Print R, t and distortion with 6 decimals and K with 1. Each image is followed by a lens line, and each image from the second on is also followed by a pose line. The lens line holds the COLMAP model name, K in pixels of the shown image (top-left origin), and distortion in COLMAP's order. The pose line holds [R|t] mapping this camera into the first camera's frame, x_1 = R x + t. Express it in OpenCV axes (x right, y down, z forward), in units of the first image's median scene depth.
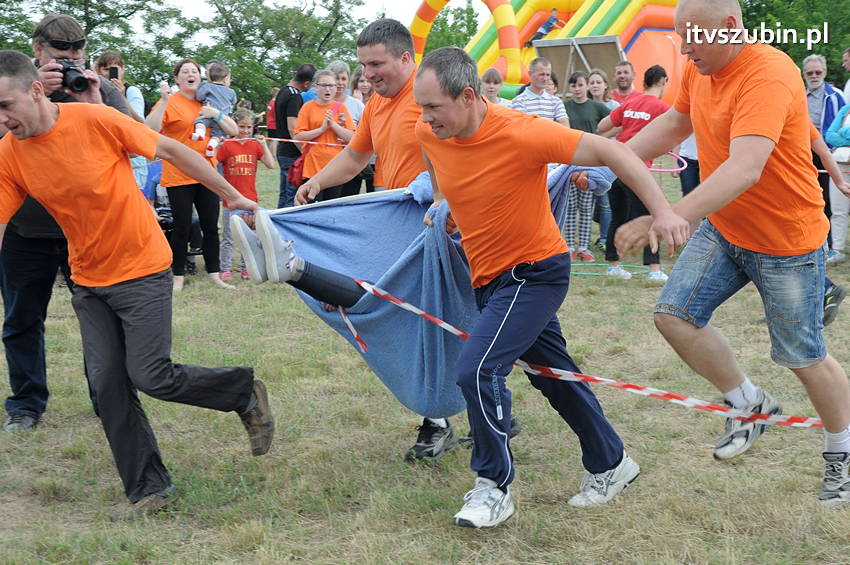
lens RADIAL K [[1858.4, 0, 420.1], [0, 1858.4, 281.5], [0, 0, 1]] dist [0.459216, 0.000000]
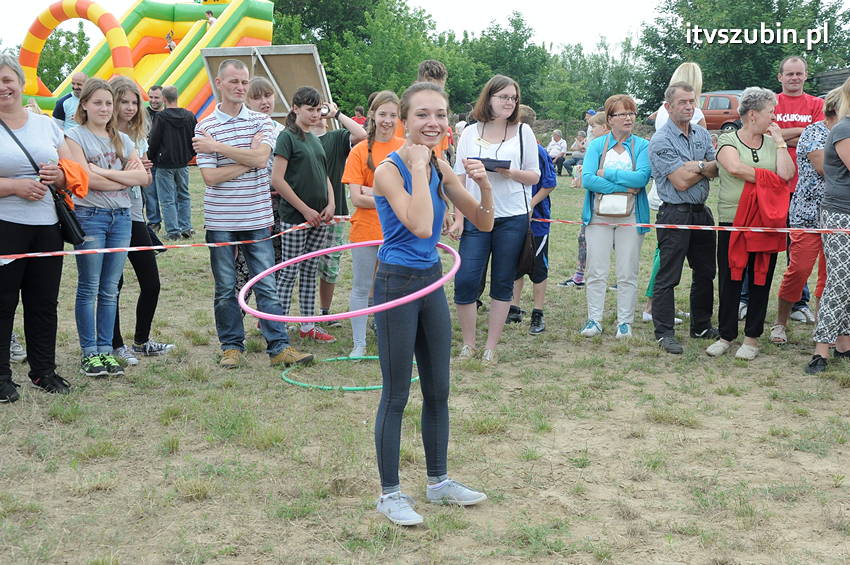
lens RADIAL K [[1221.6, 0, 424.8], [0, 1221.6, 276.5], [0, 0, 1]] dist [0.227061, 0.000000]
pose [[0.956340, -0.016974, 0.291764, 0.001899], [0.007579, 0.999417, 0.033301, -0.022857], [-0.292160, -0.029636, 0.955910, 0.227007]]
